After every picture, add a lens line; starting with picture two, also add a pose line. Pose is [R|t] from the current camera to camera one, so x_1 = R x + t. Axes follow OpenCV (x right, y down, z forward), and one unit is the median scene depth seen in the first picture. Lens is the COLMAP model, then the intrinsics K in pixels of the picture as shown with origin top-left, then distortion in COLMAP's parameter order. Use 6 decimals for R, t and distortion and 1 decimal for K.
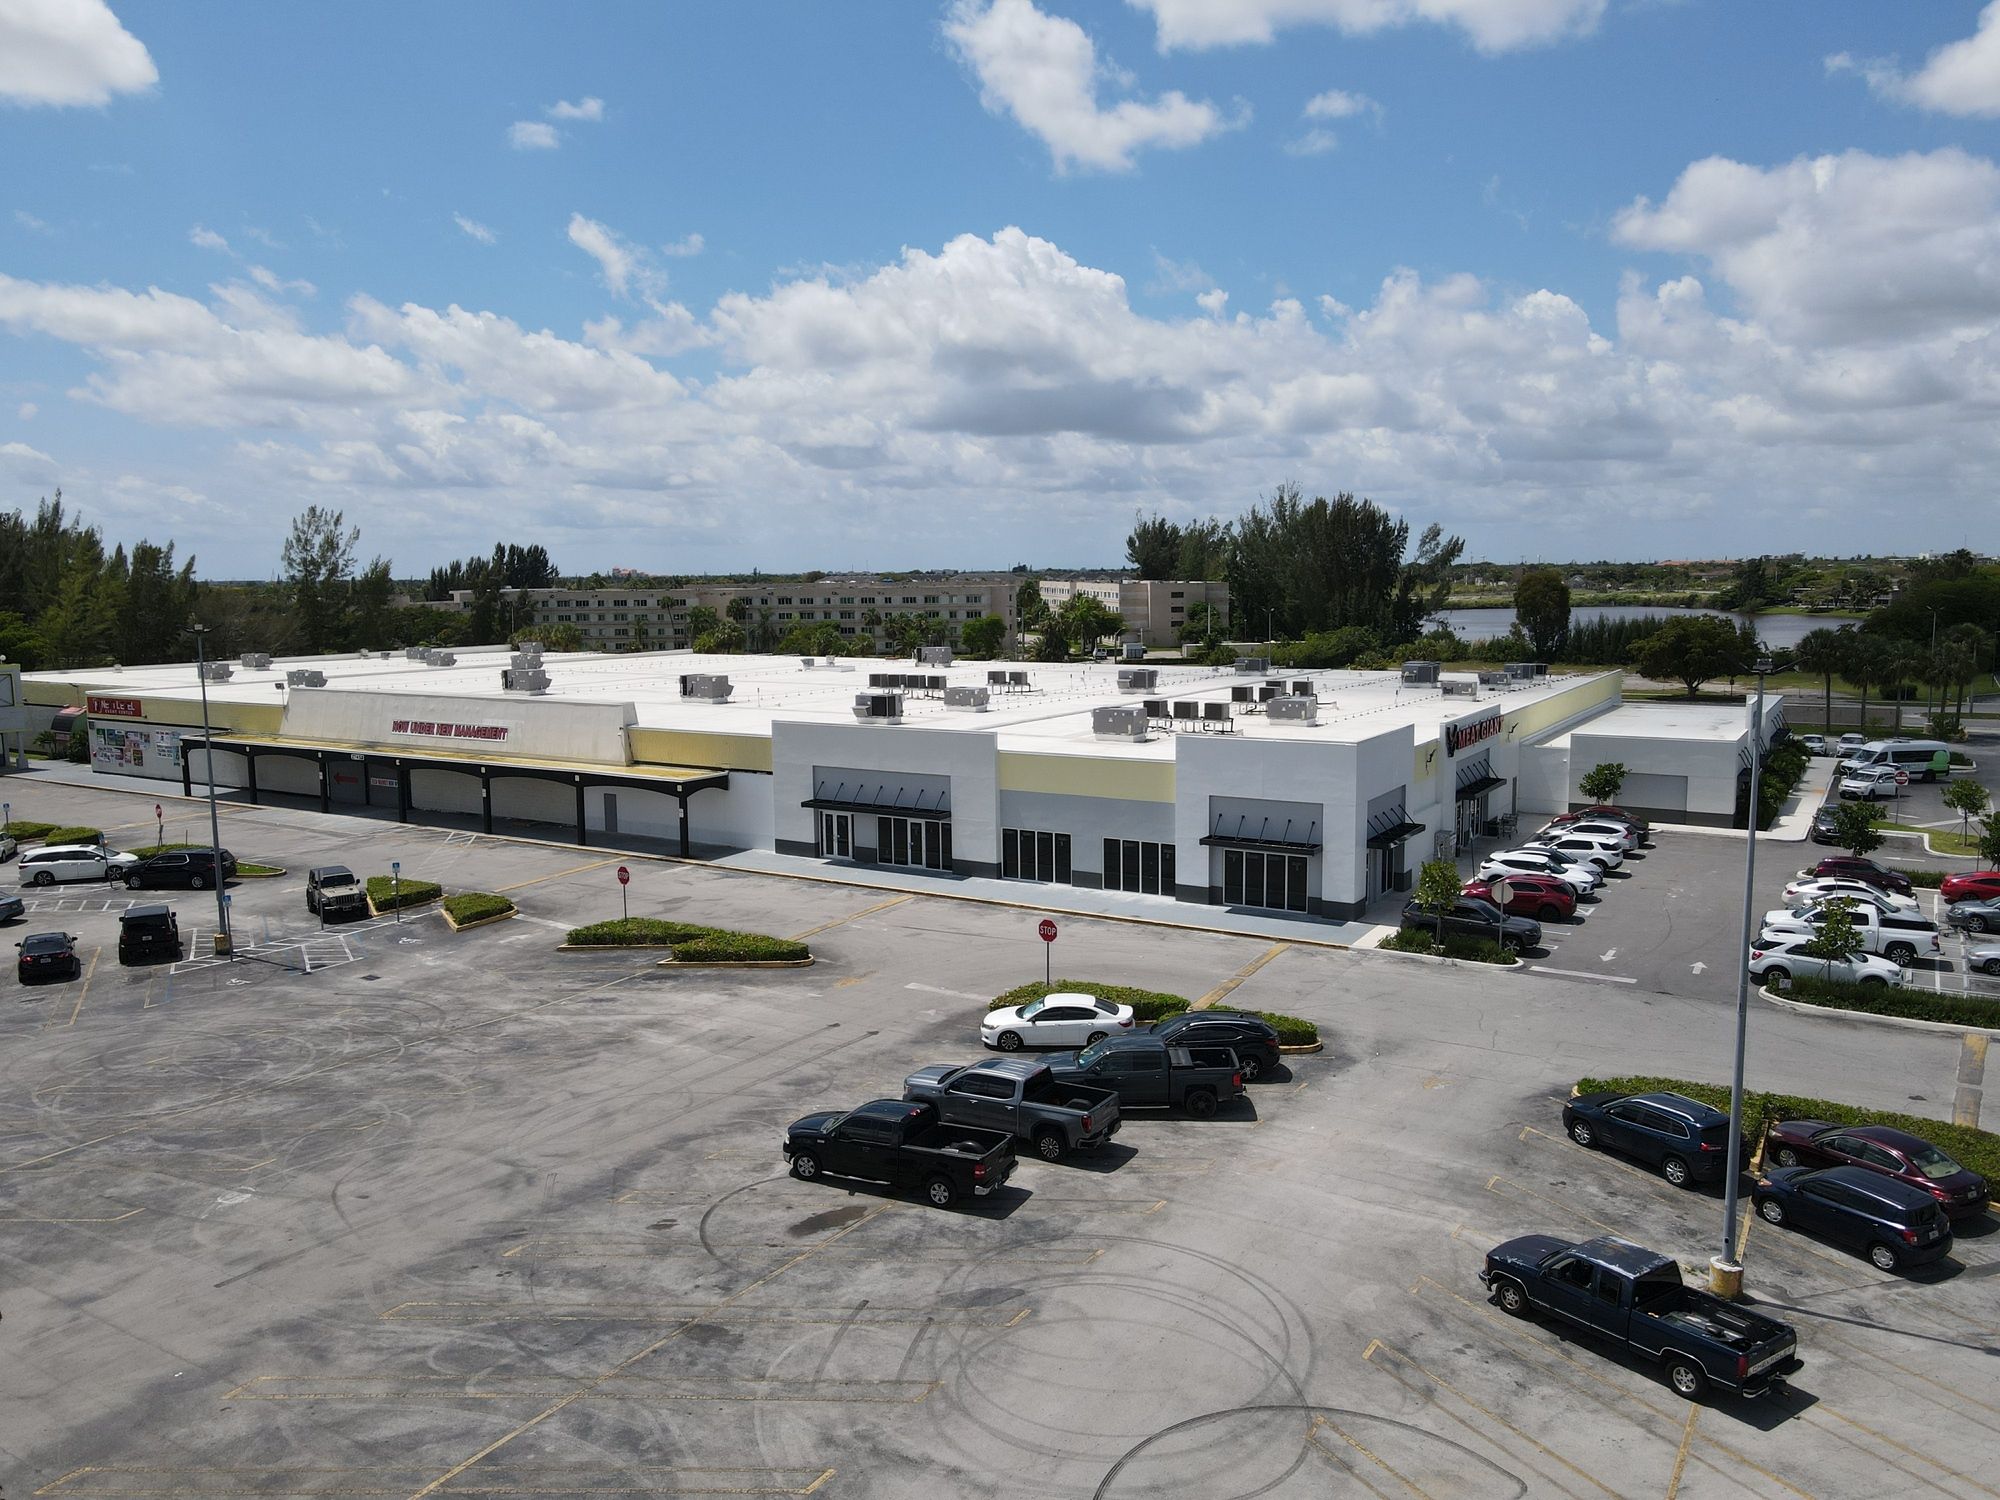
lens RADIAL K [[1468.2, 0, 992.3], [0, 1468.2, 750.9], [0, 0, 1]] dist [-0.005873, 0.037079]
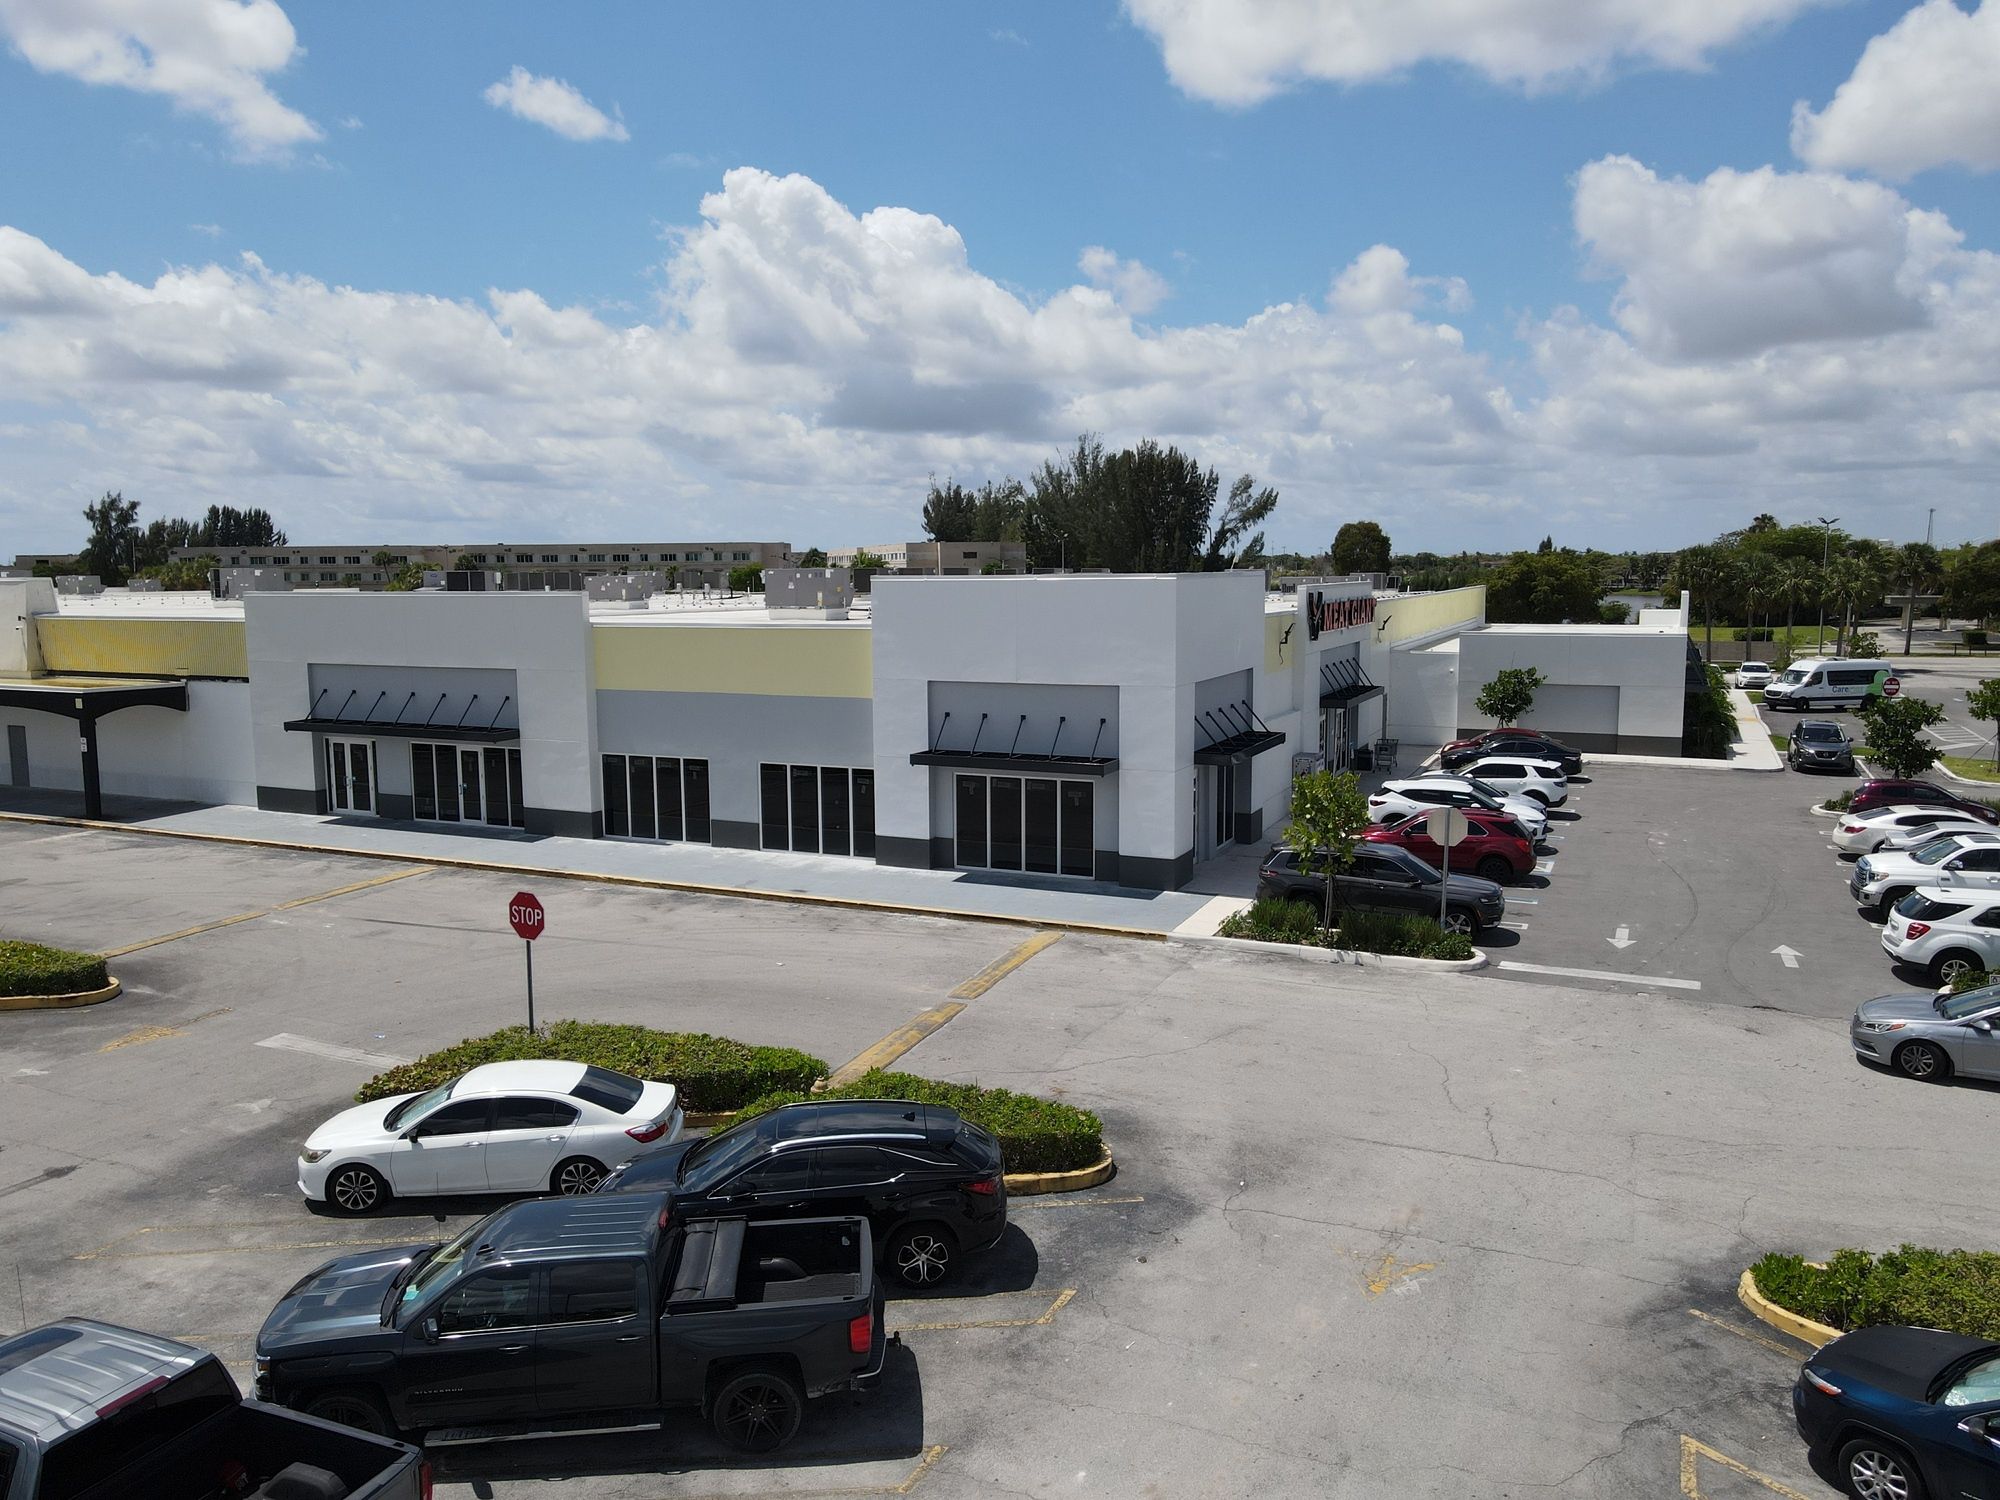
lens RADIAL K [[1468.2, 0, 990.9], [0, 1468.2, 753.2], [0, 0, 1]] dist [-0.005873, 0.037079]
pose [[0.991960, -0.010854, 0.126089, 0.093752], [0.010403, 0.999937, 0.004239, 0.053749], [-0.126127, -0.002894, 0.992010, 0.398859]]
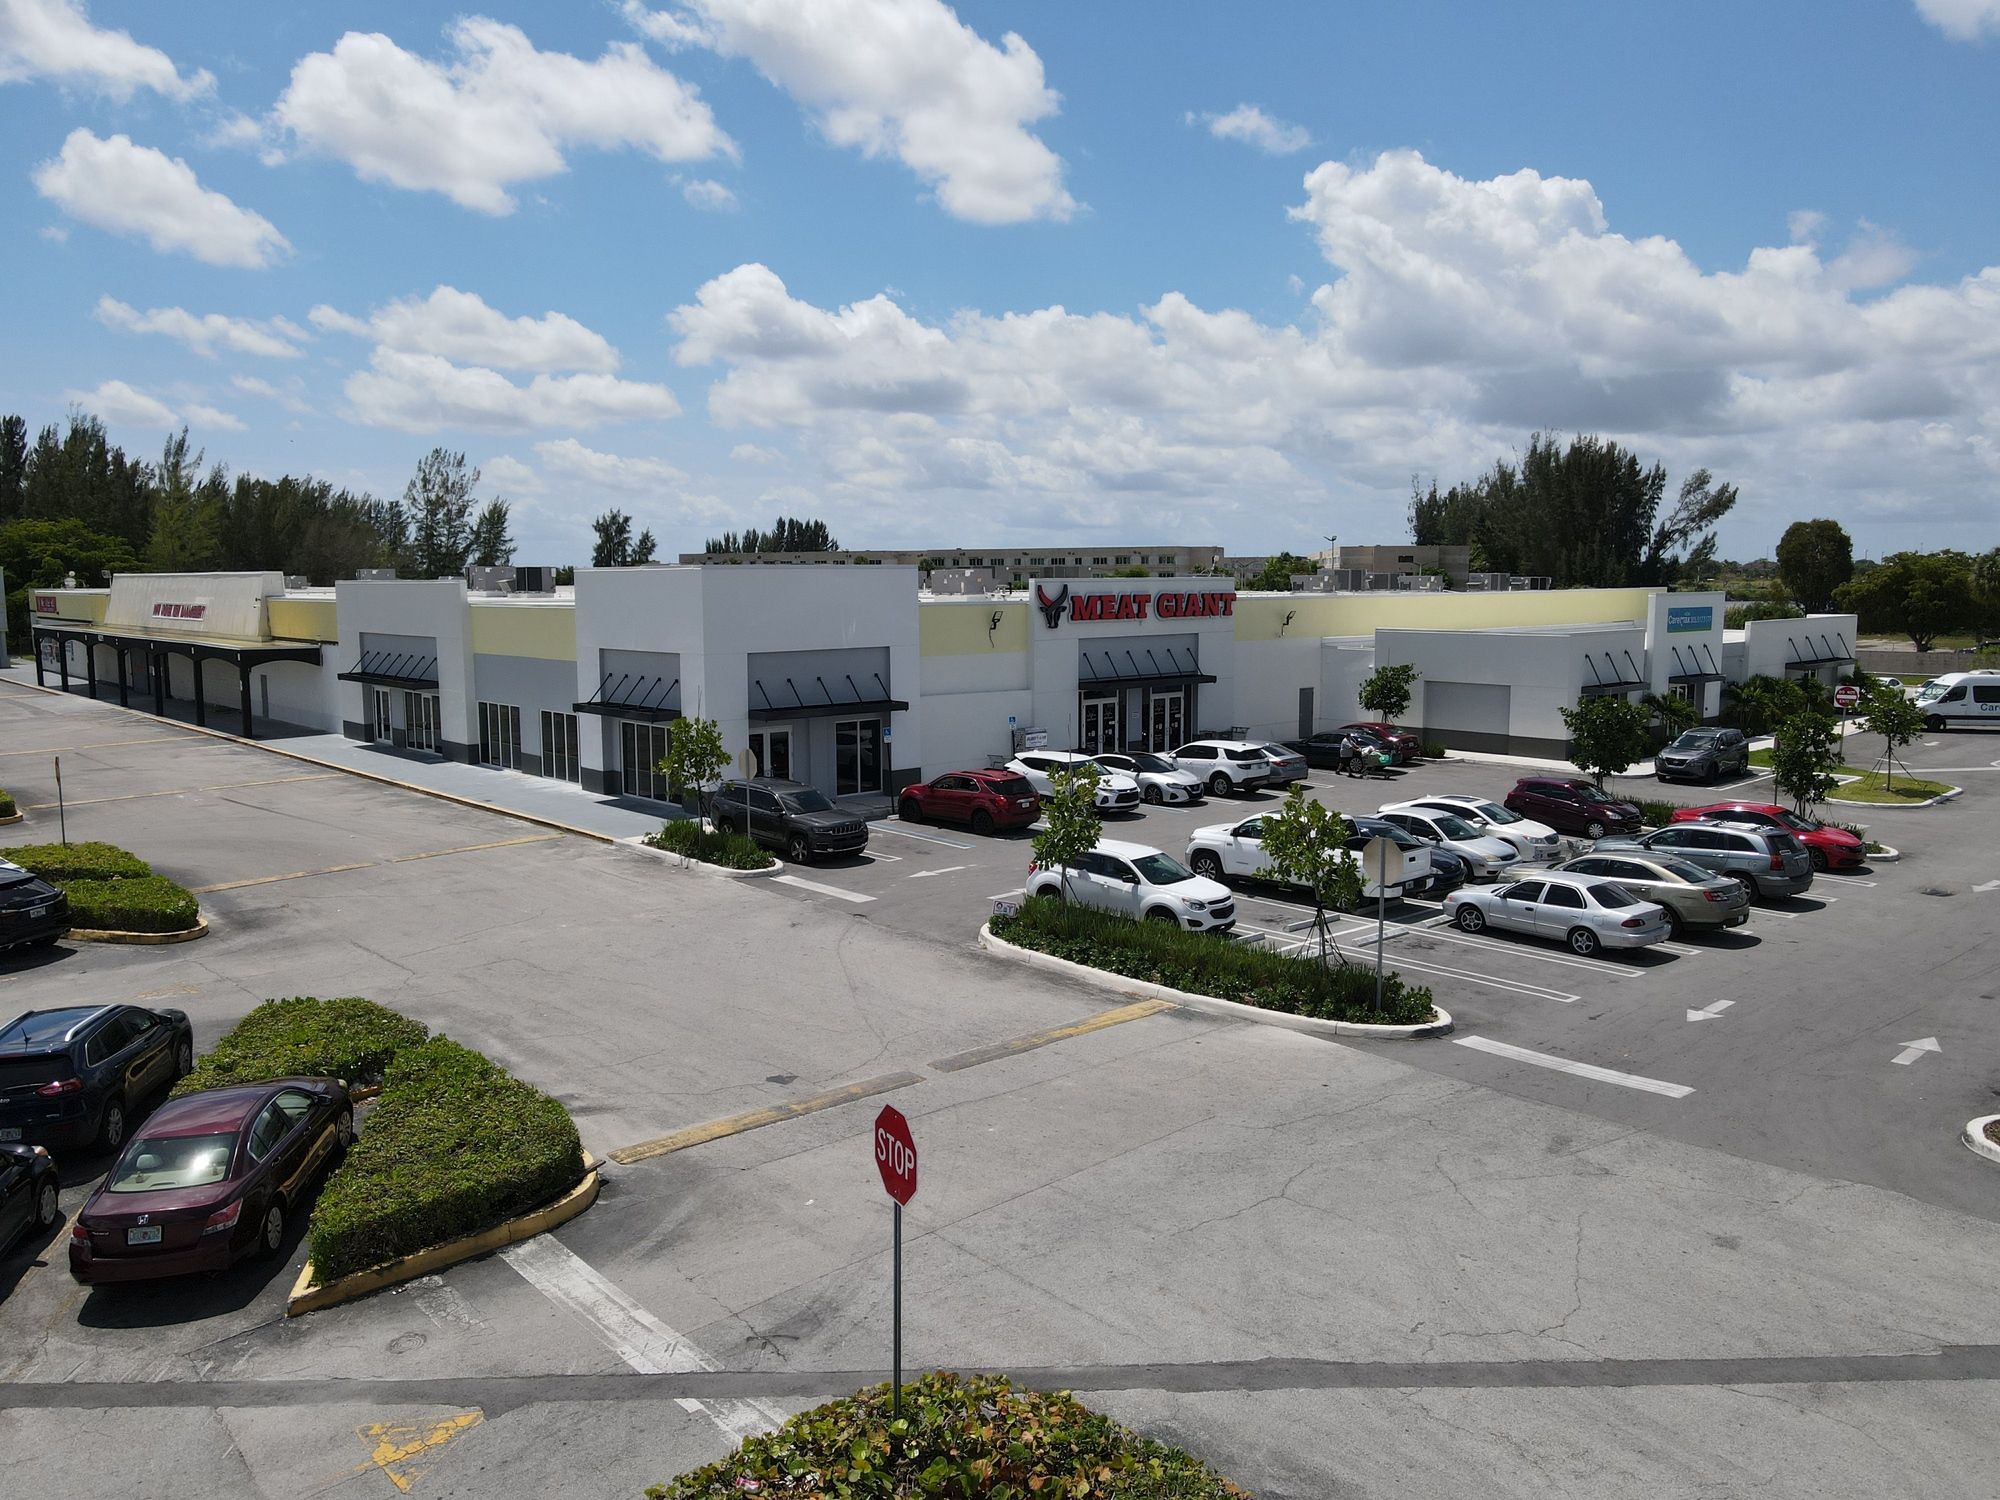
lens RADIAL K [[1468.2, 0, 987.7], [0, 1468.2, 750.7], [0, 0, 1]] dist [-0.005873, 0.037079]
pose [[0.963255, 0.039678, -0.265641, 0.515650], [-0.039882, 0.999194, 0.004625, 0.067830], [0.265610, 0.006139, 0.964061, 0.309277]]
